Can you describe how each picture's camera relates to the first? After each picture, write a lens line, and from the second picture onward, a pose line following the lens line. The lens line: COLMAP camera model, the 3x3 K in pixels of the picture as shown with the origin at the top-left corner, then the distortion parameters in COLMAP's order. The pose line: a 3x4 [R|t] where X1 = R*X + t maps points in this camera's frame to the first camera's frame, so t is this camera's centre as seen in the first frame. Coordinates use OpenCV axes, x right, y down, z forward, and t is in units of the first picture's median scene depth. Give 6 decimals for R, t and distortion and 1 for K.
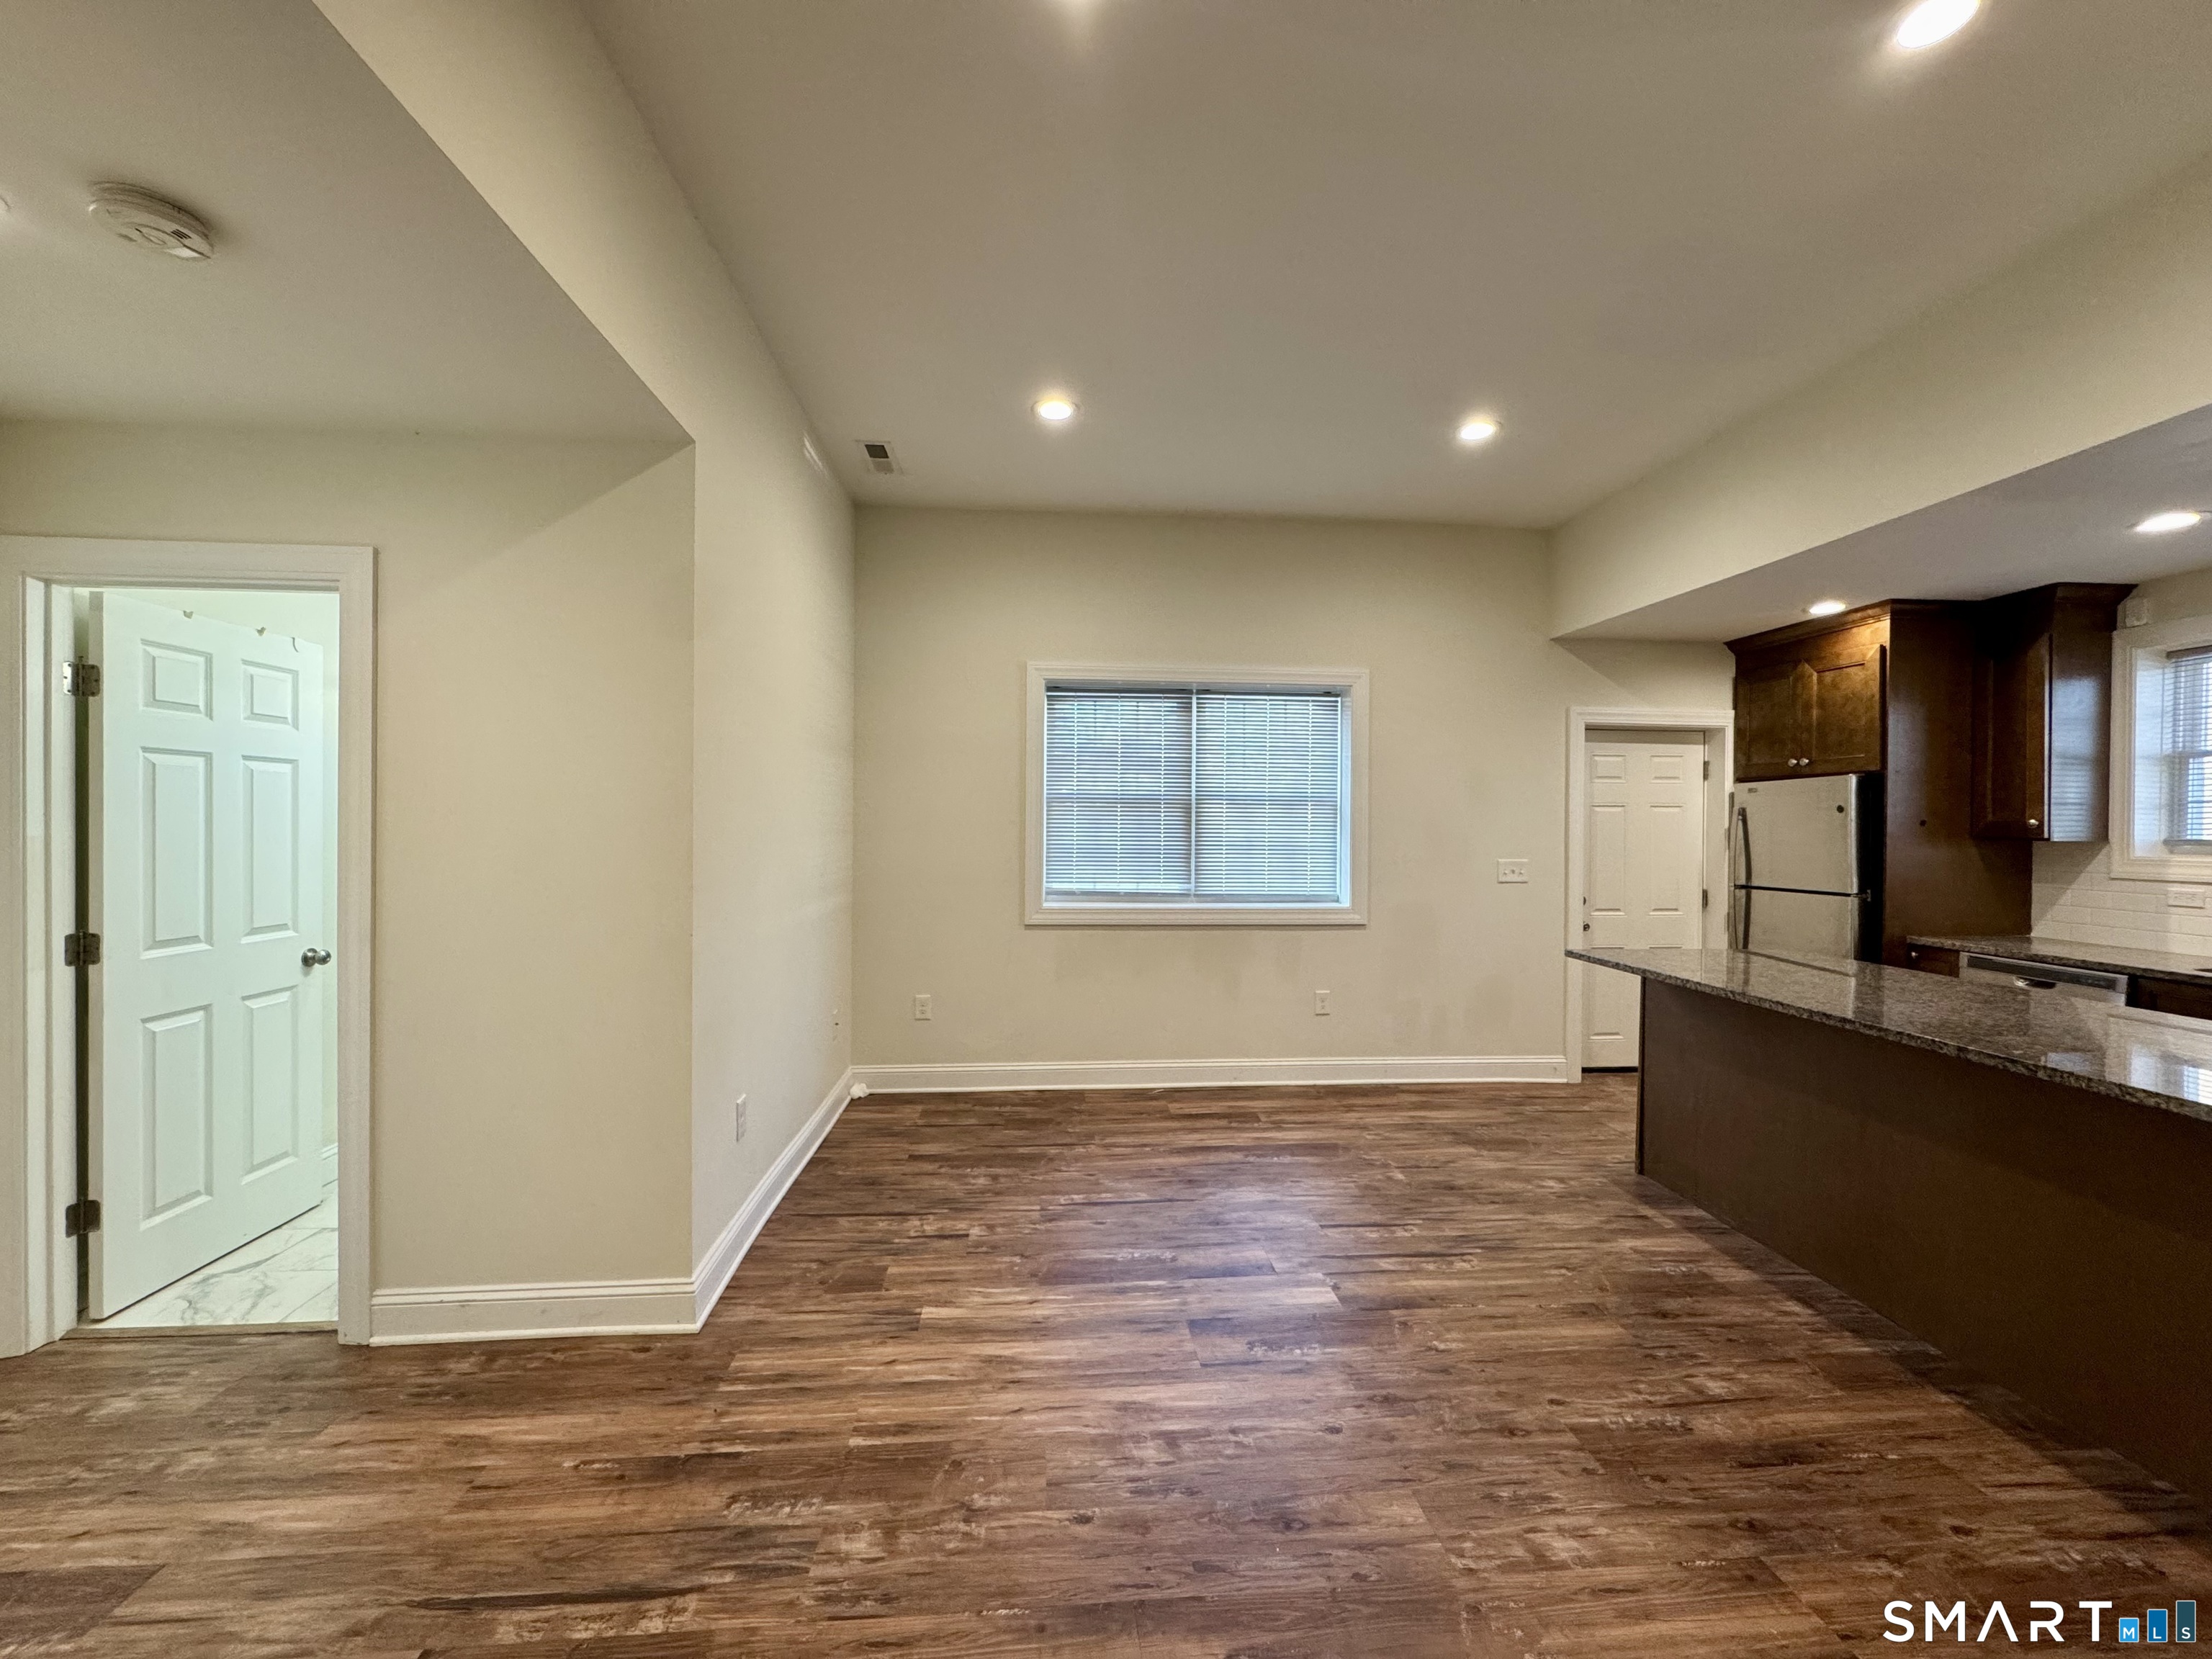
lens RADIAL K [[881.3, 0, 1106.2], [0, 881.3, 827.9], [0, 0, 1]] dist [-0.003402, 0.000278]
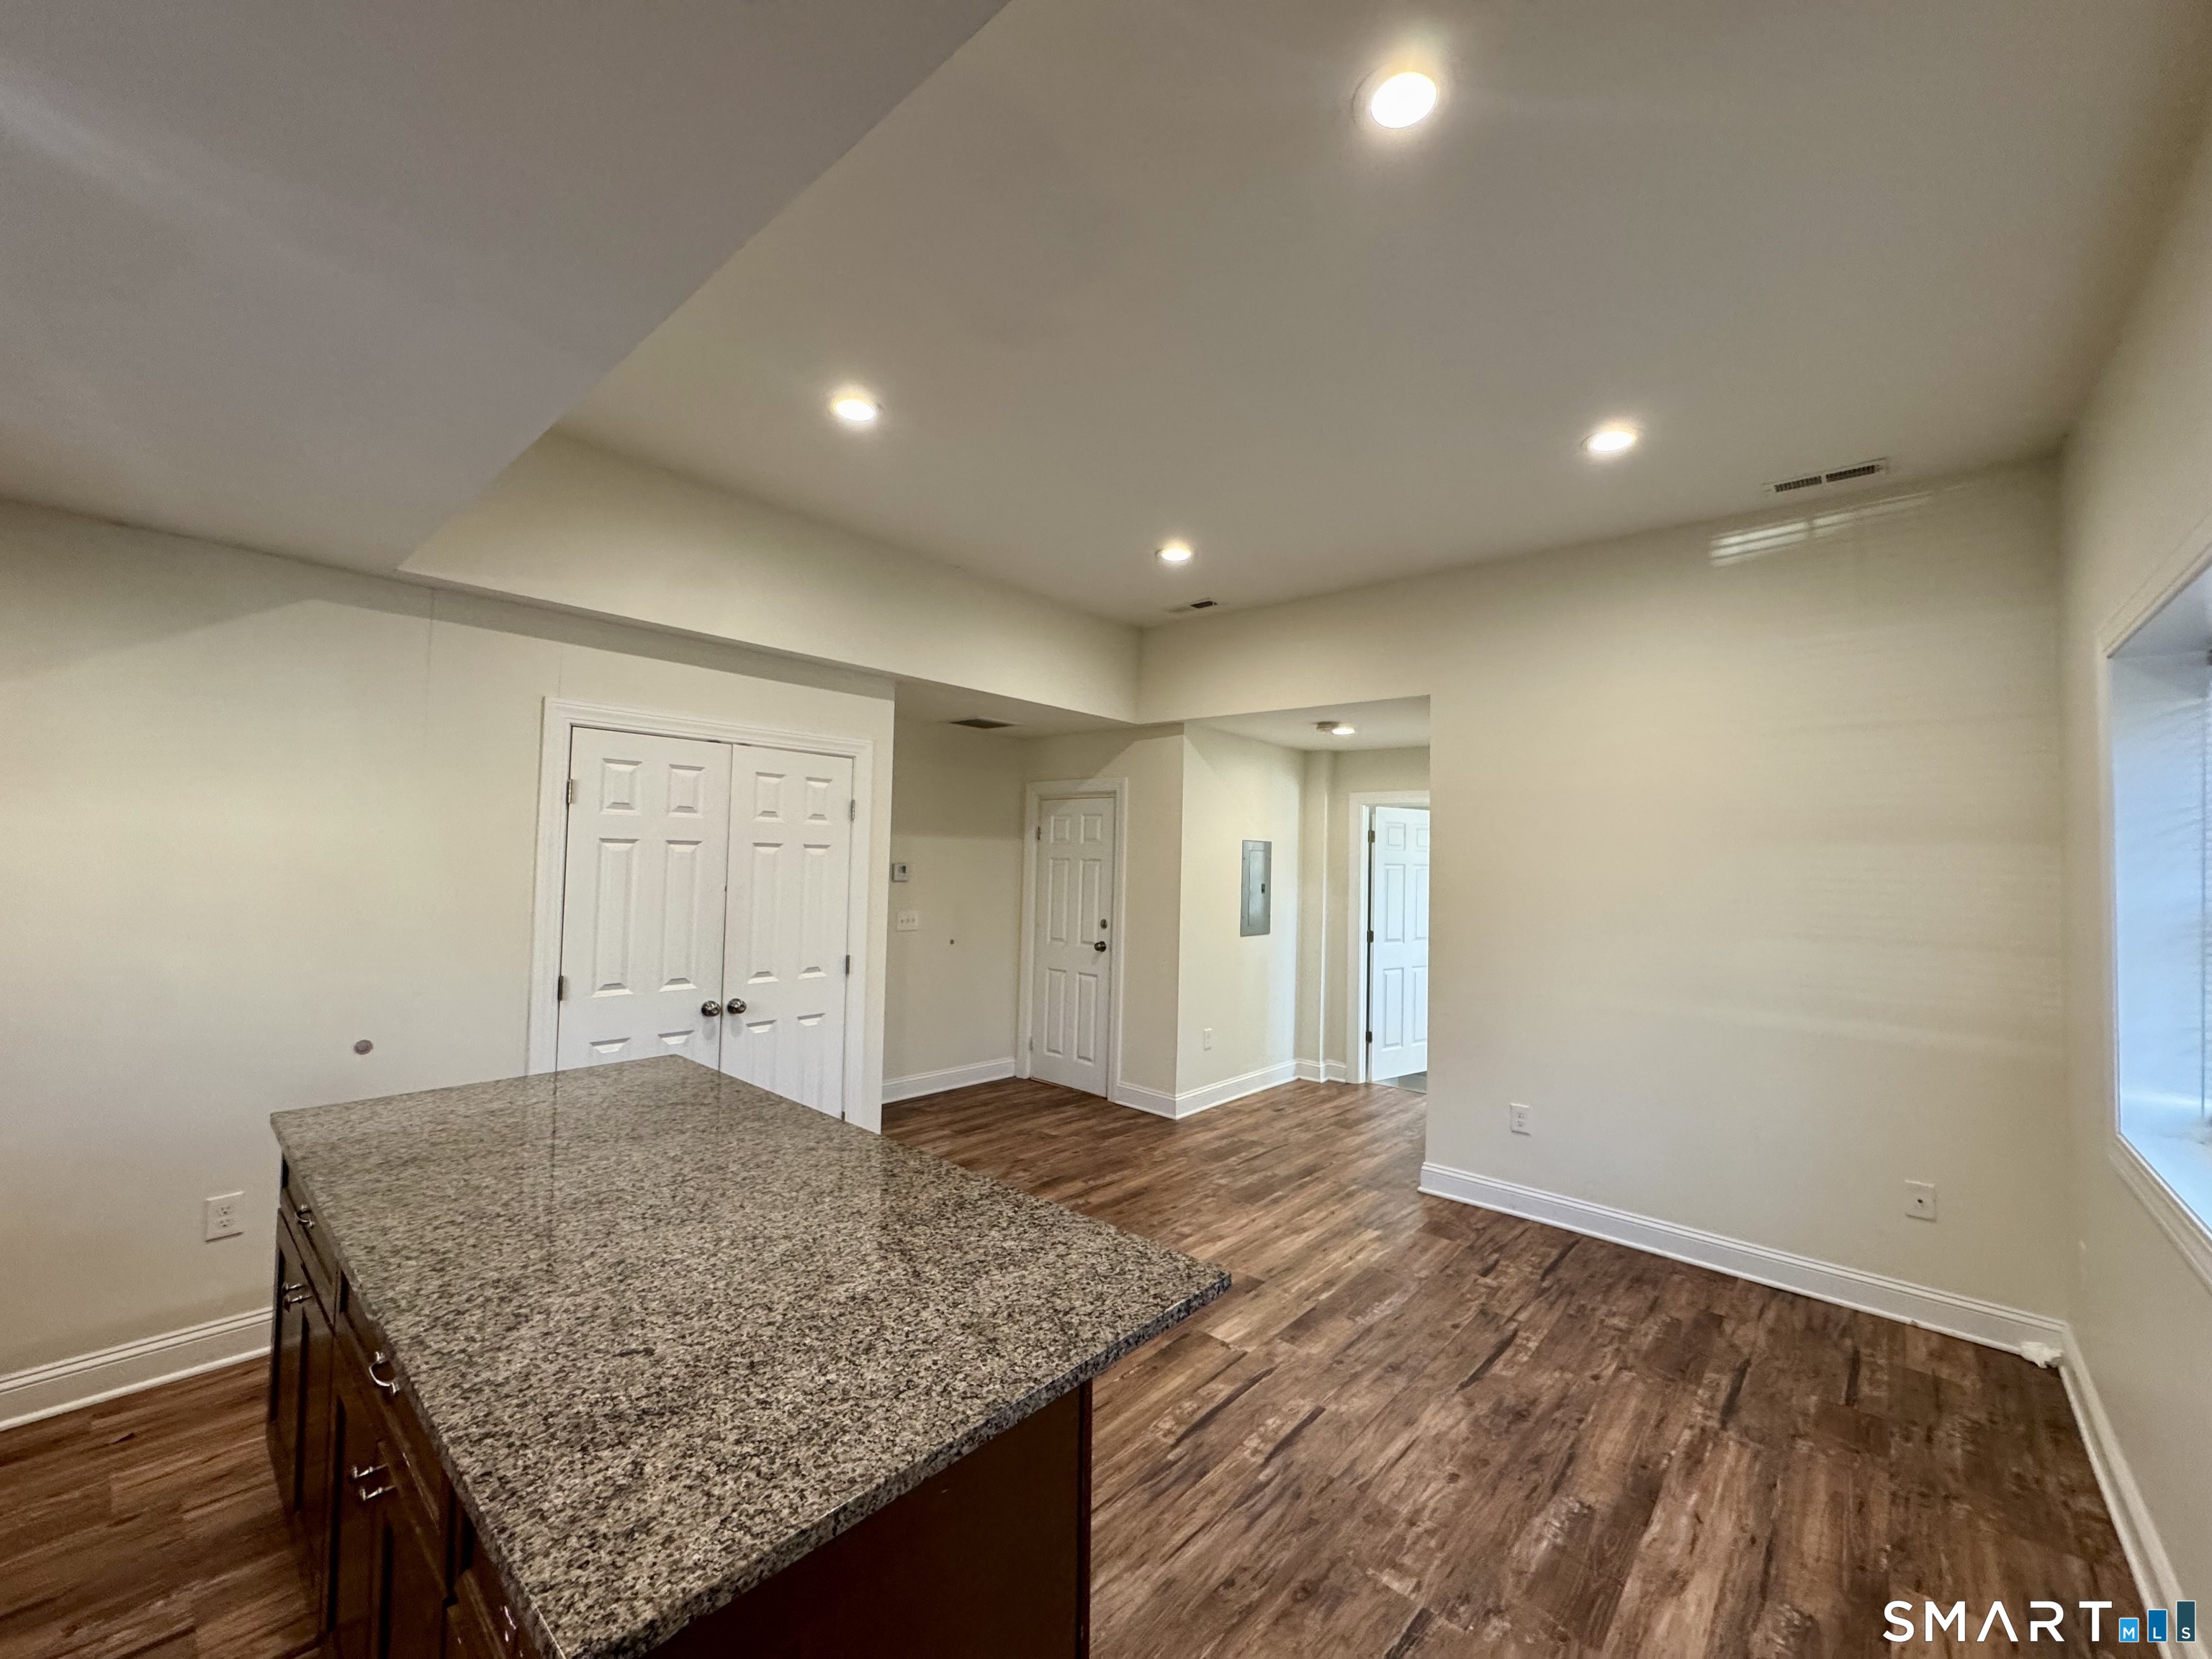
lens RADIAL K [[881.3, 0, 1106.4], [0, 881.3, 824.3], [0, 0, 1]] dist [-0.003402, 0.000278]
pose [[-0.721004, -0.052858, -0.690912, 0.810995], [-0.034022, 0.998584, -0.040893, -0.047915], [0.692095, -0.005978, -0.721782, 1.190666]]
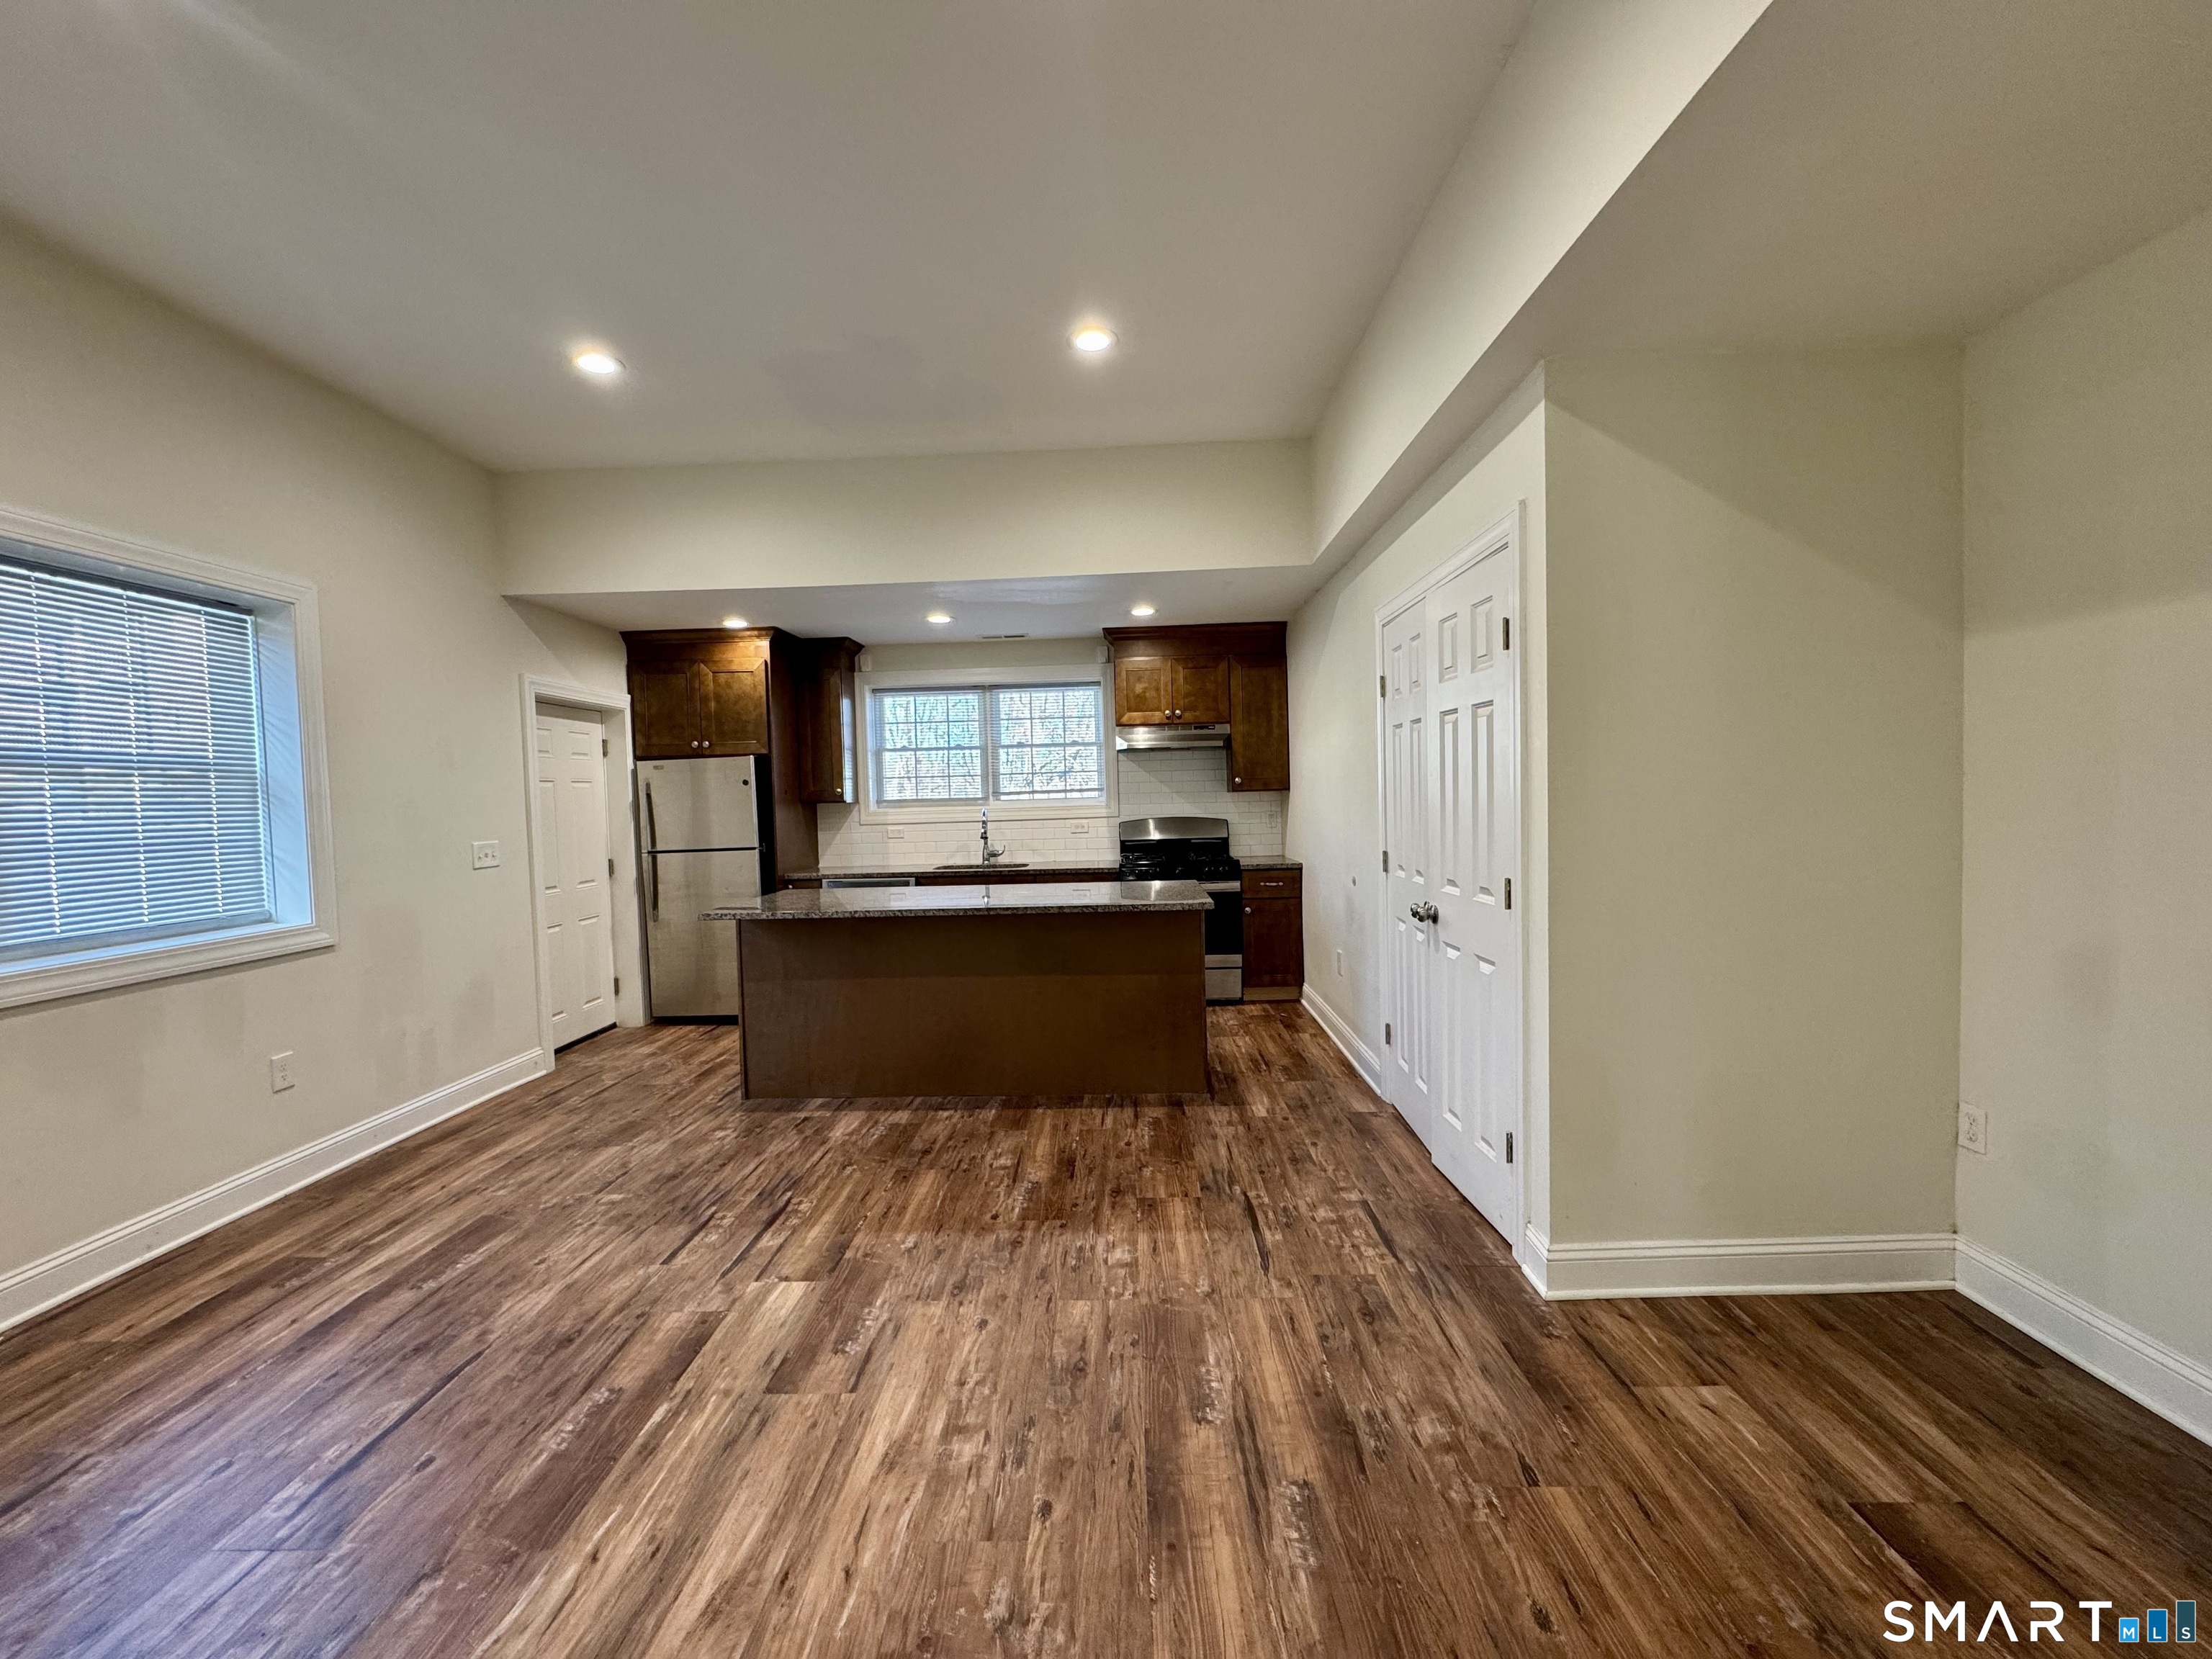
lens RADIAL K [[881.3, 0, 1105.6], [0, 881.3, 827.0], [0, 0, 1]] dist [-0.003402, 0.000278]
pose [[0.103586, -0.047462, 0.993487, -0.438249], [0.033392, 0.998464, 0.044218, 0.004831], [-0.994060, 0.028594, 0.105012, 0.384523]]
